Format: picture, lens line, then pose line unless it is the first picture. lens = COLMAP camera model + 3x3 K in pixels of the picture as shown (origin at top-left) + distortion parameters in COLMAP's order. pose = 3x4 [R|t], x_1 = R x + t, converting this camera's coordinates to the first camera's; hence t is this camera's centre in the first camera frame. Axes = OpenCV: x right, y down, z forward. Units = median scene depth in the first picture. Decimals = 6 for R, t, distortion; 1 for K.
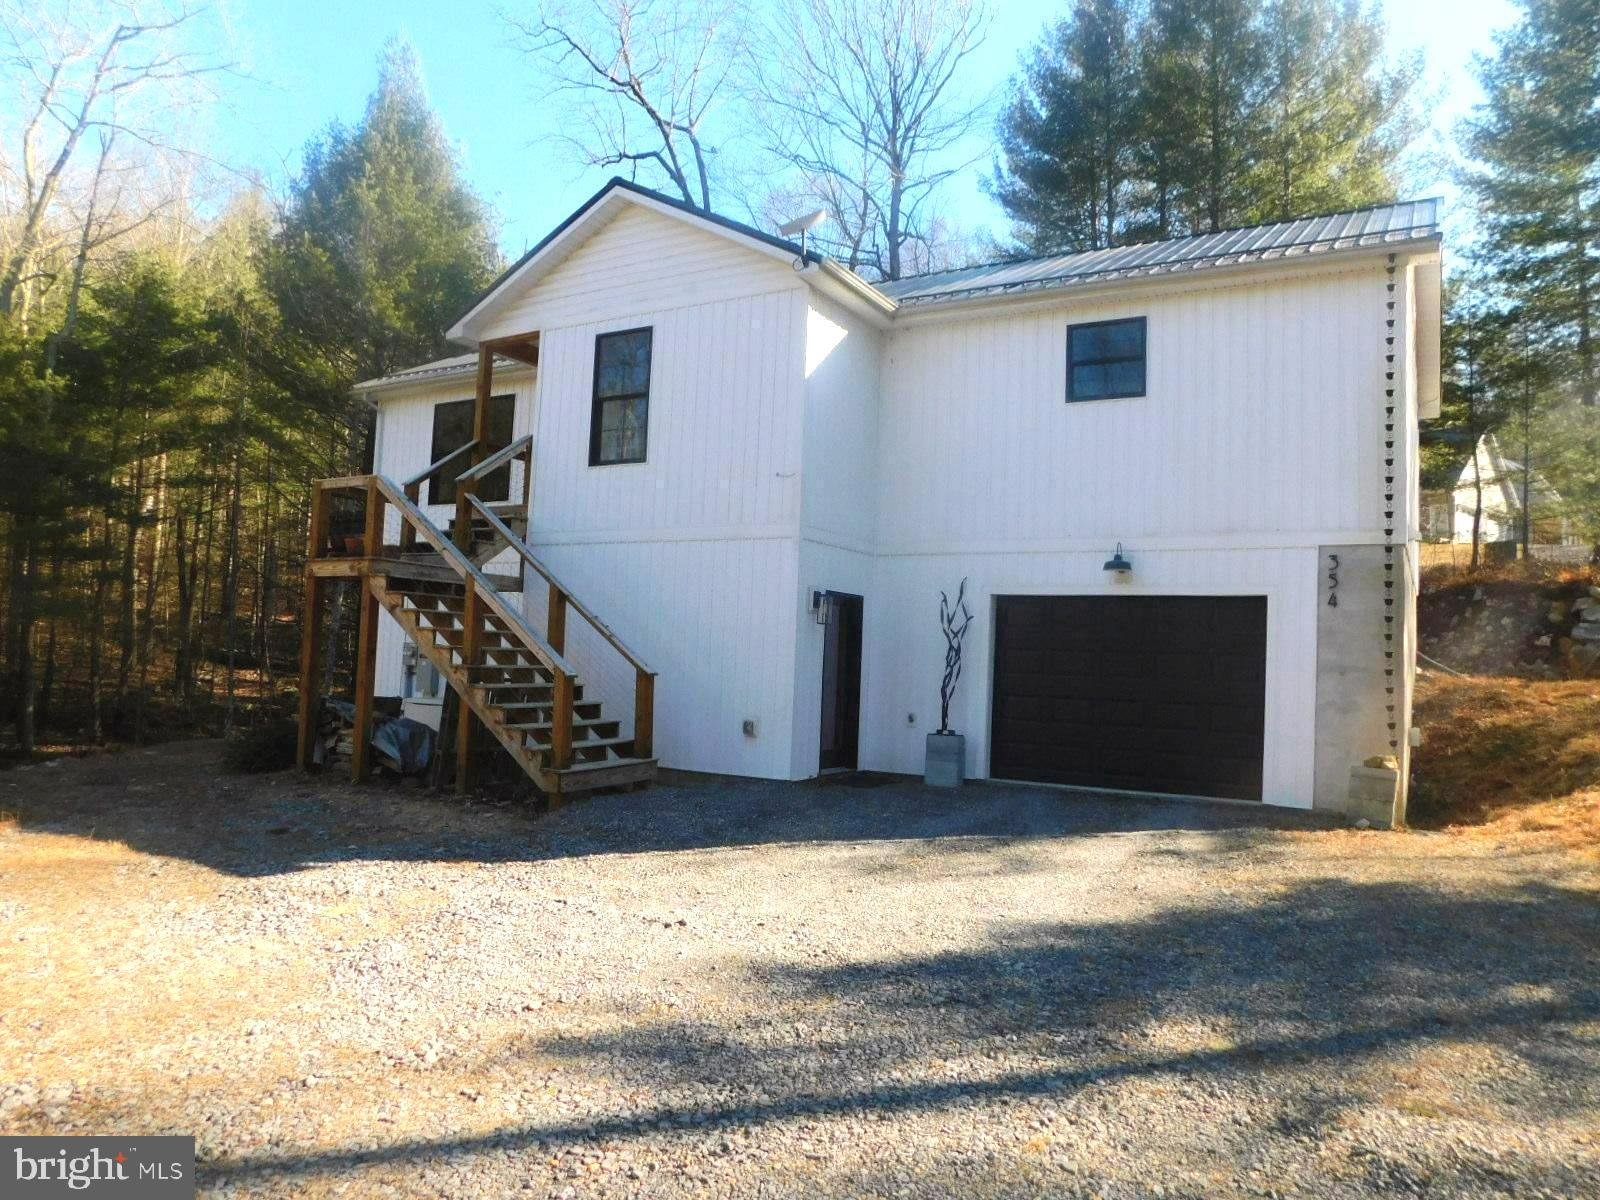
lens RADIAL K [[1074.0, 0, 798.0], [0, 1074.0, 580.4], [0, 0, 1]] dist [-0.068260, 0.000714]
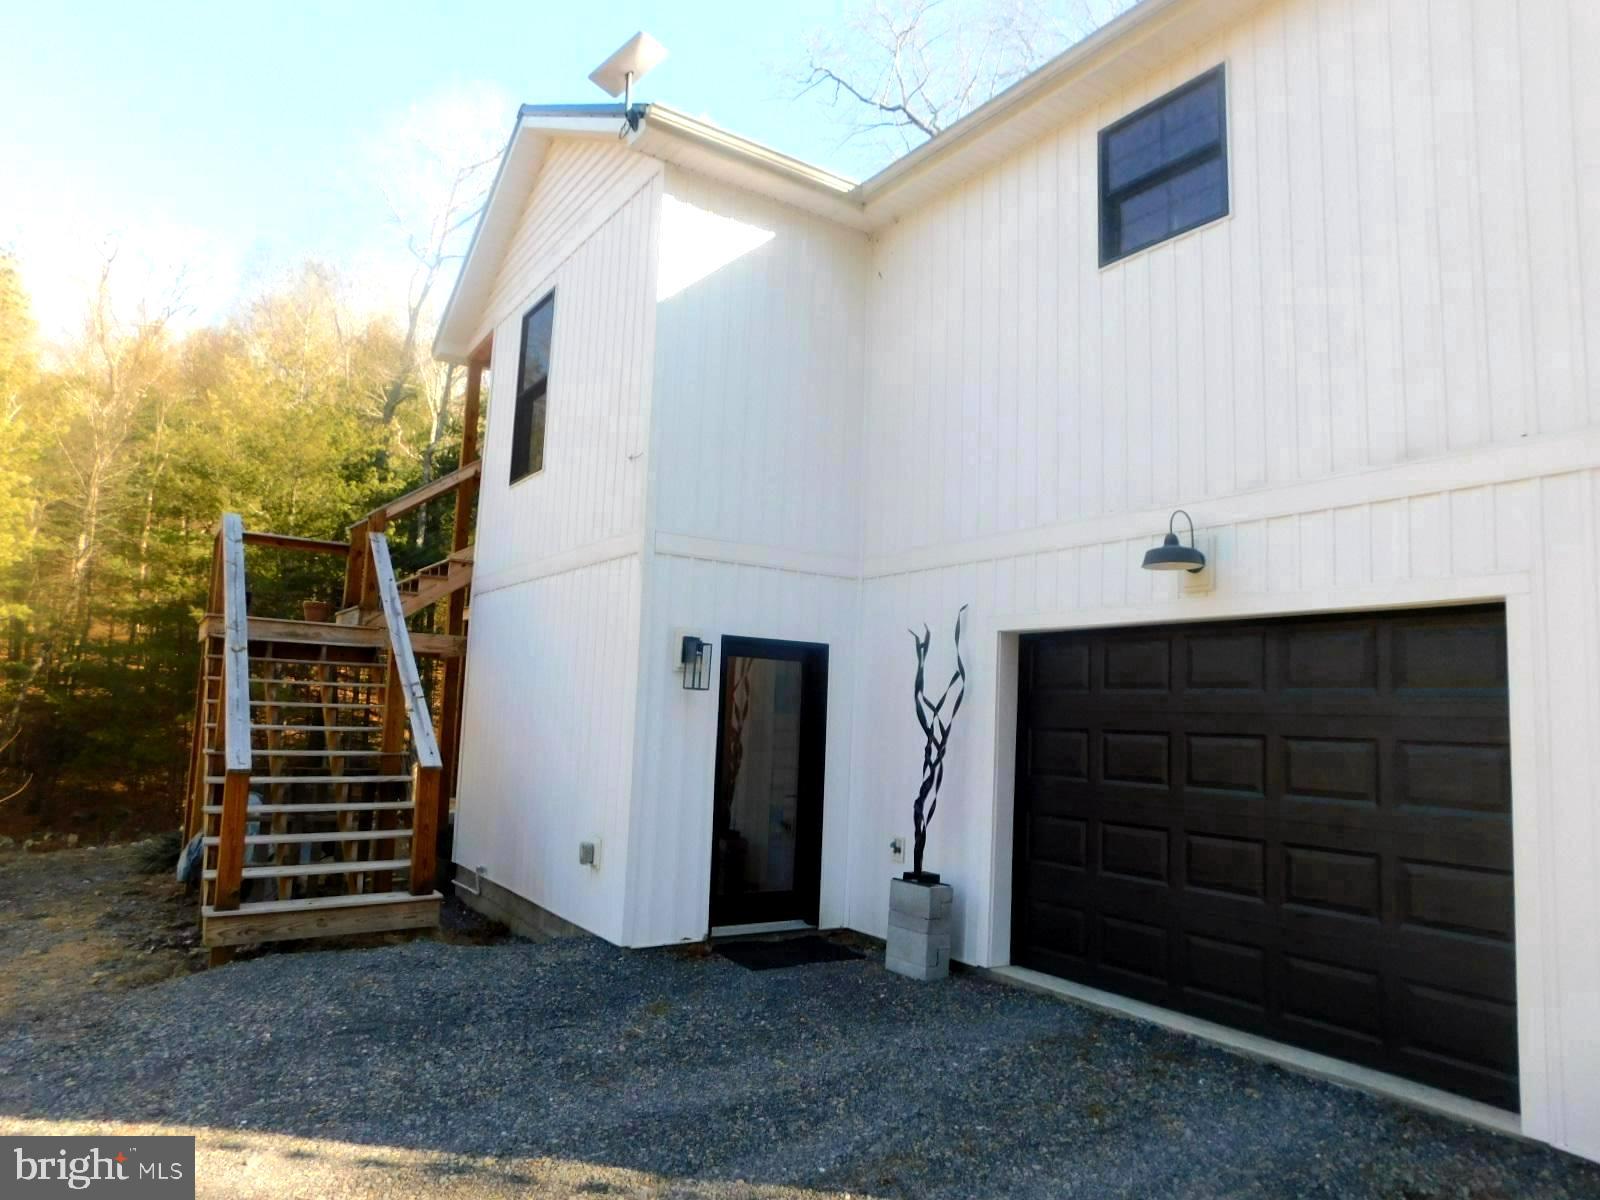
lens RADIAL K [[1041.8, 0, 813.7], [0, 1041.8, 598.4], [0, 0, 1]] dist [-0.070947, 0.055440]
pose [[0.899120, -0.057920, -0.433854, 0.339032], [0.030768, 0.997118, -0.069352, 0.031279], [0.436620, 0.049007, 0.898310, 0.481339]]
